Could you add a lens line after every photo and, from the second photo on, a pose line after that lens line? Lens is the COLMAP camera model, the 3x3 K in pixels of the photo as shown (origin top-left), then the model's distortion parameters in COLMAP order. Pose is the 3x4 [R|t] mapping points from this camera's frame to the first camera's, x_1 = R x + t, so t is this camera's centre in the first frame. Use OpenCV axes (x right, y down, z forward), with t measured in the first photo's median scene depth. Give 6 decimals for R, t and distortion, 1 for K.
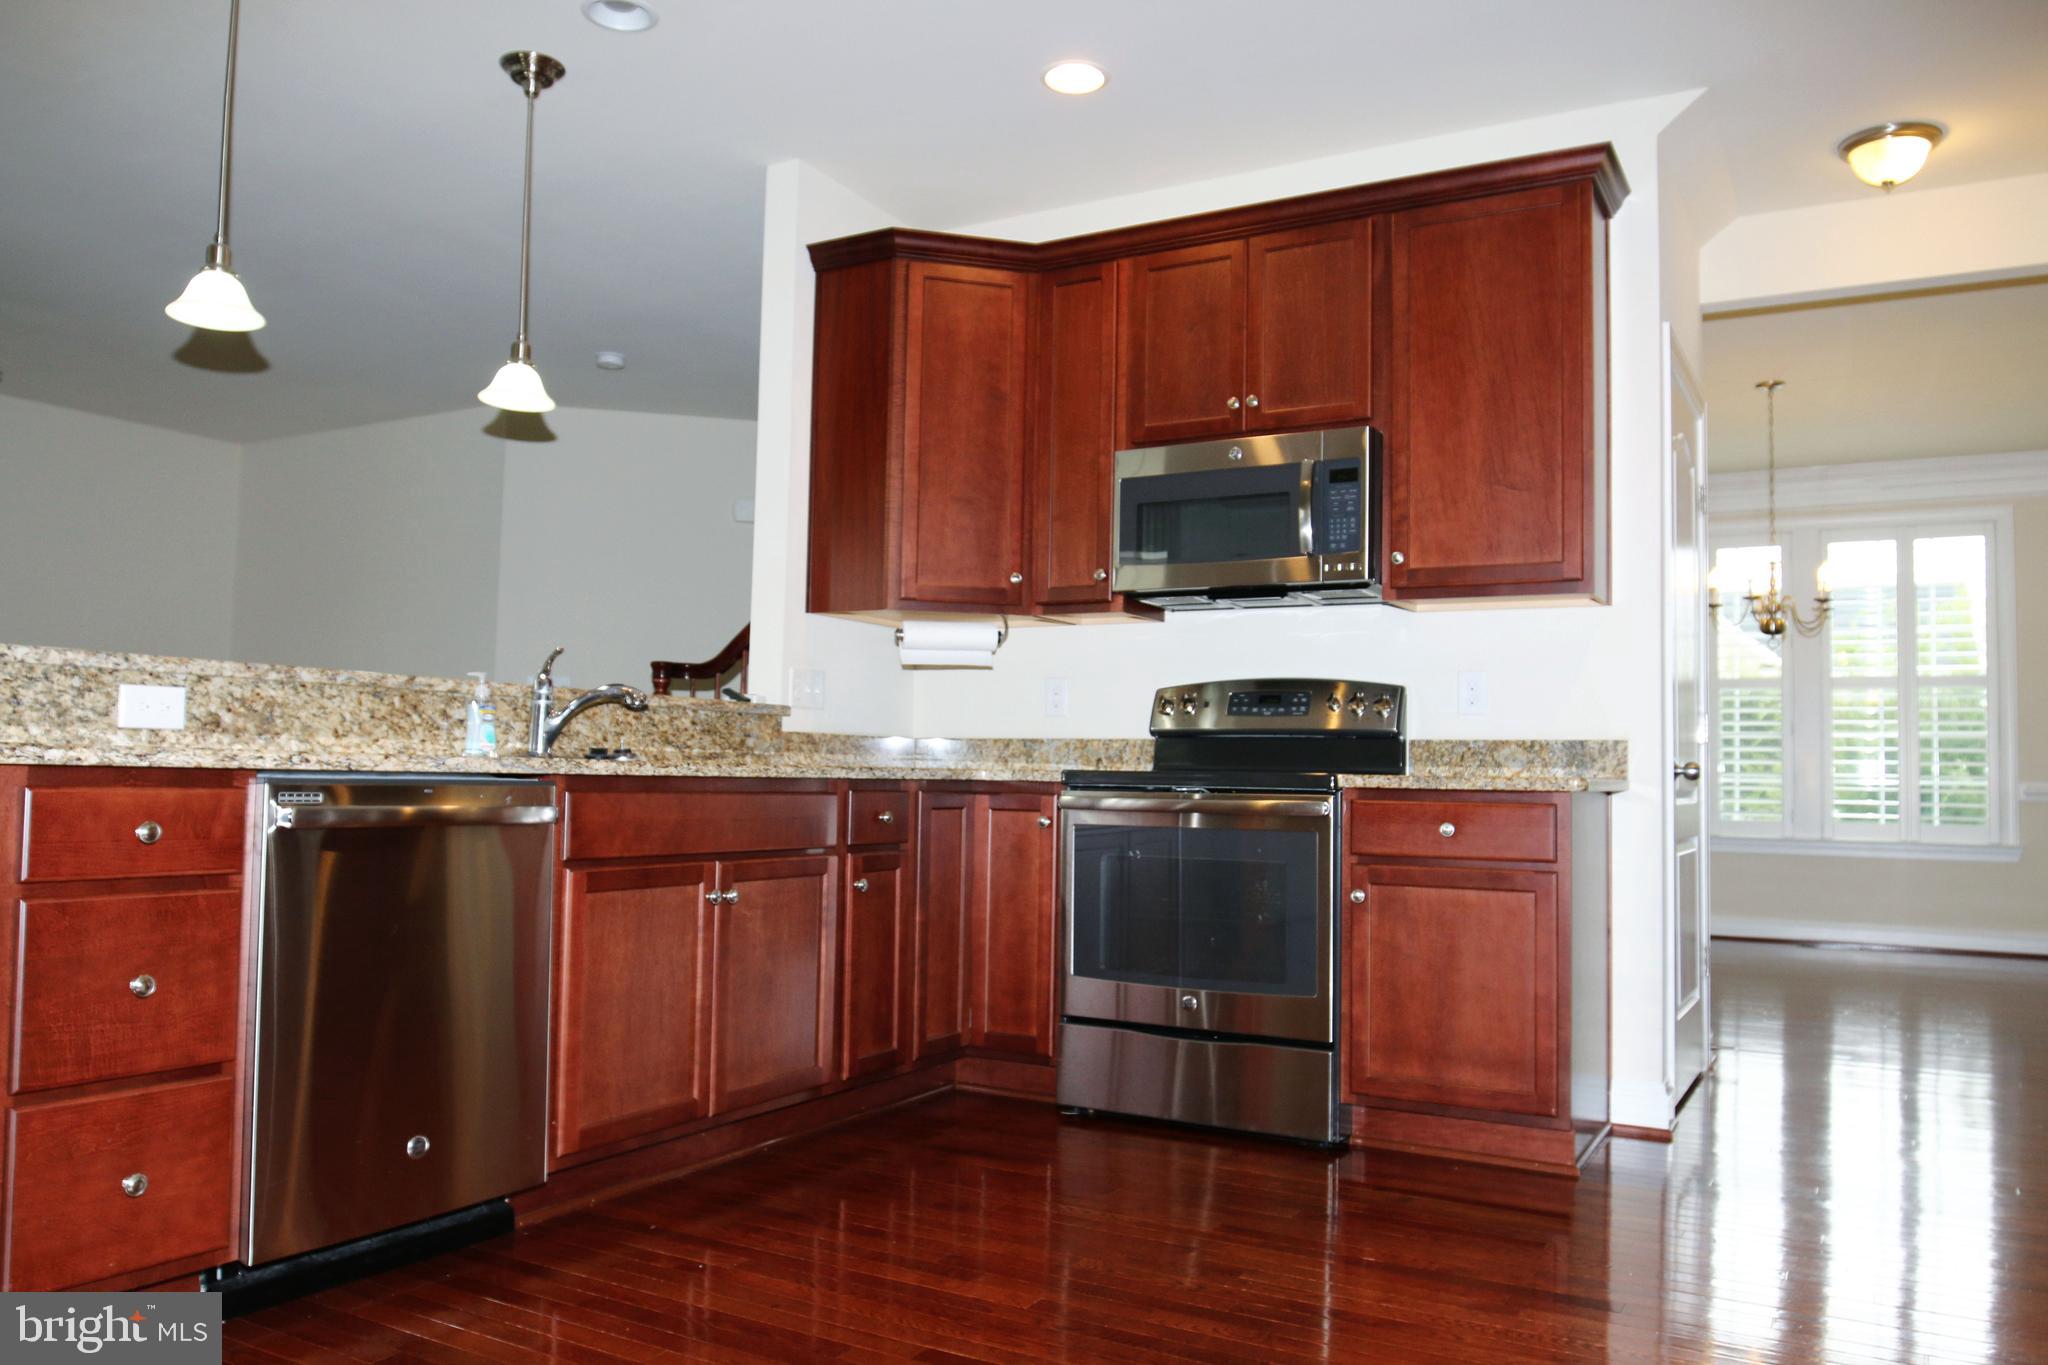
lens RADIAL K [[1489.8, 0, 1021.4], [0, 1489.8, 690.9], [0, 0, 1]] dist [-0.031471, 0.003237]
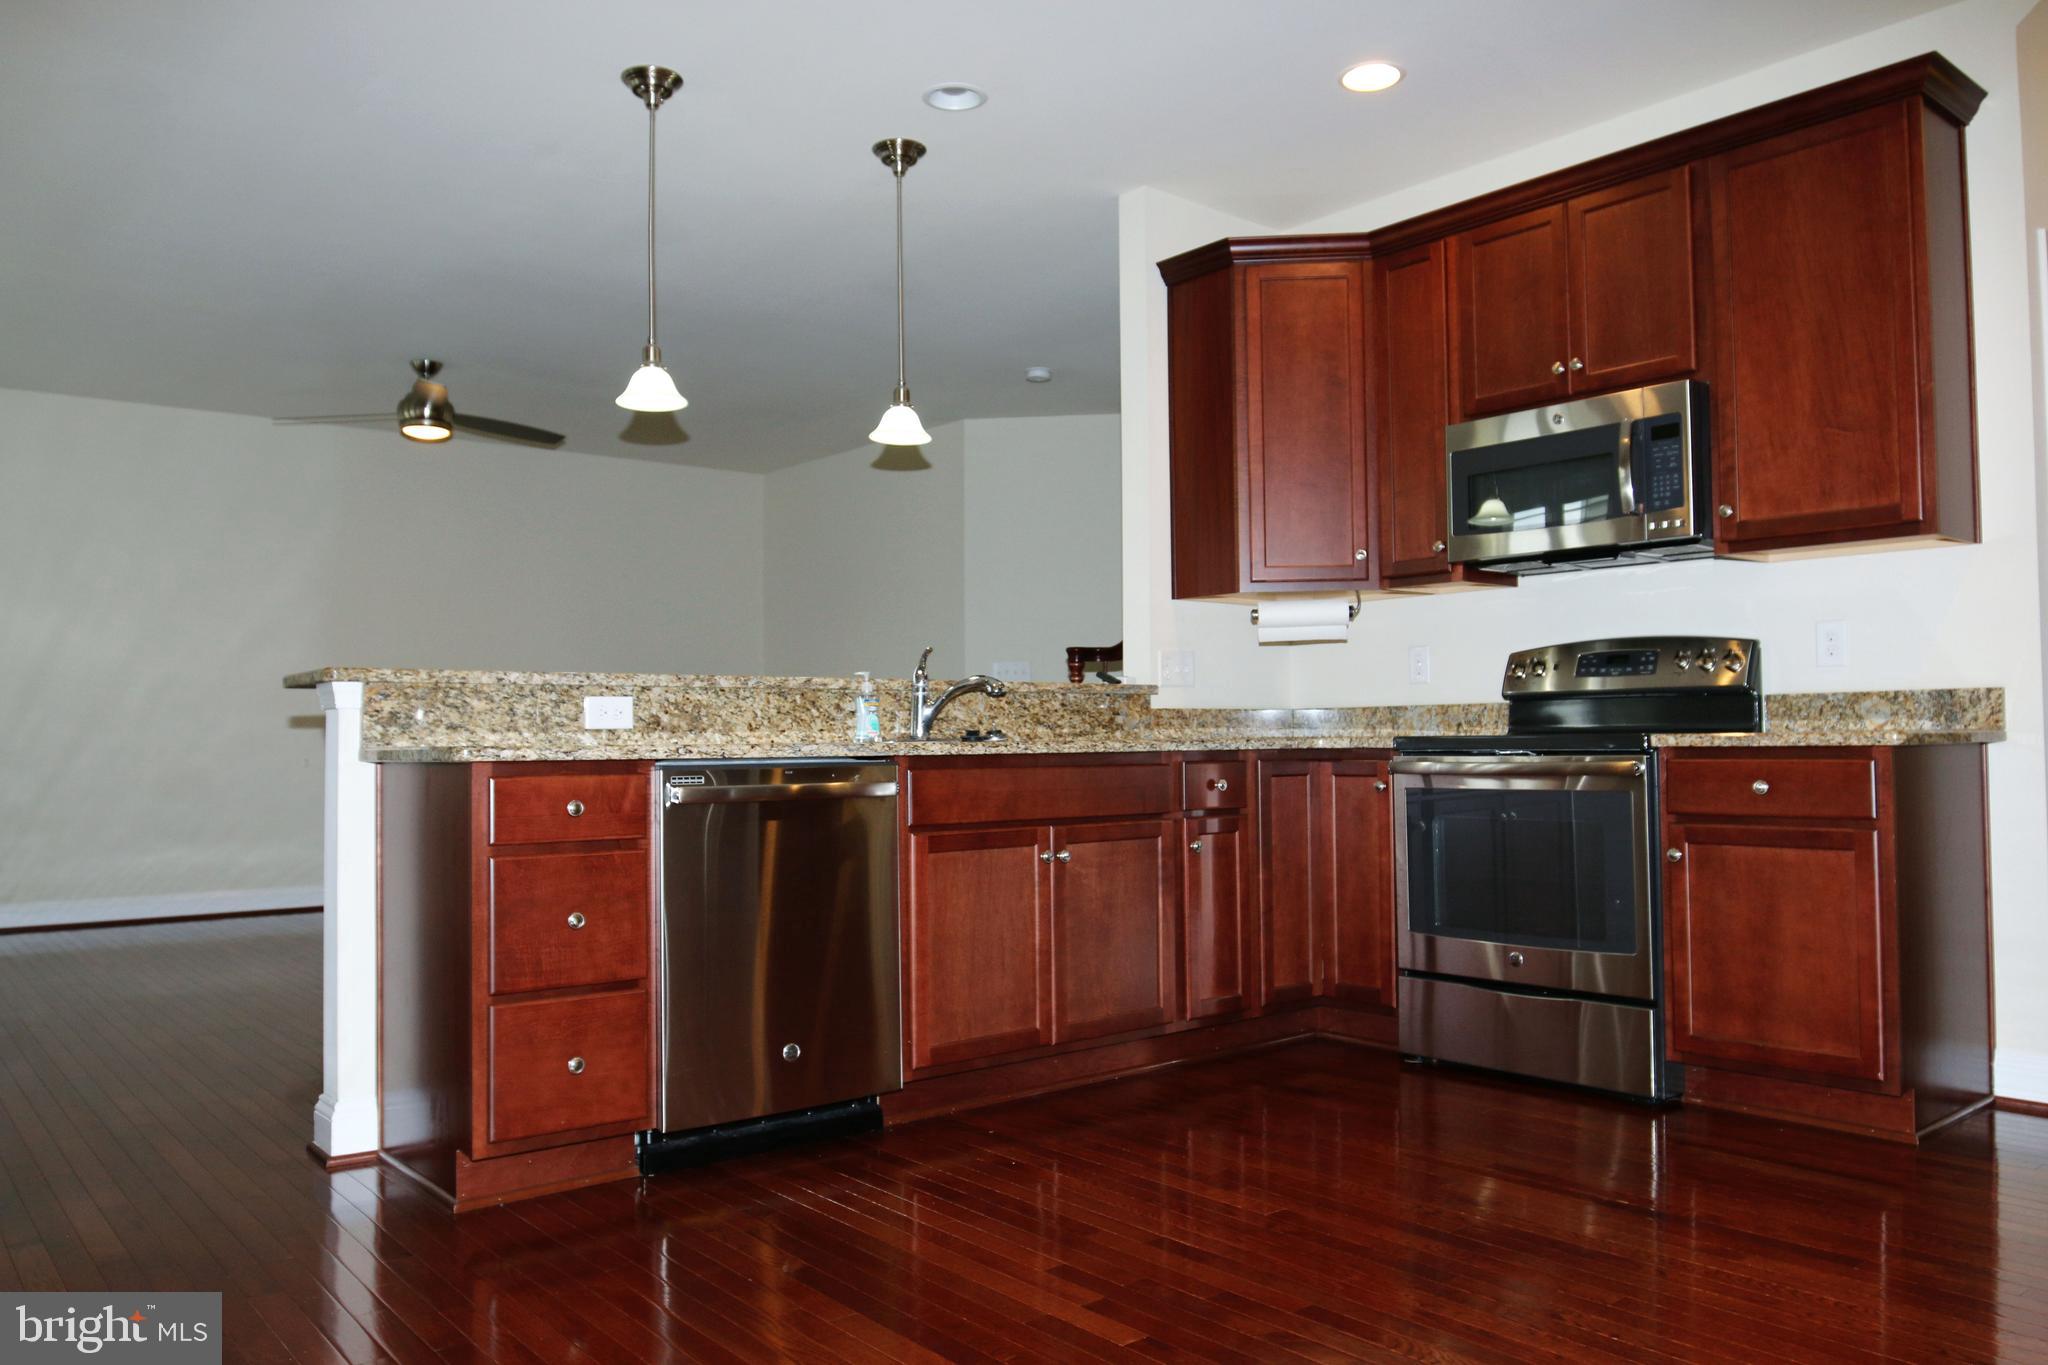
lens RADIAL K [[1489.8, 0, 1028.5], [0, 1489.8, 686.1], [0, 0, 1]] dist [-0.031471, 0.003237]
pose [[0.936522, -0.040847, -0.348222, 0.162572], [0.047598, 0.998808, 0.010852, -0.006741], [0.347364, -0.026738, 0.937349, -0.079399]]
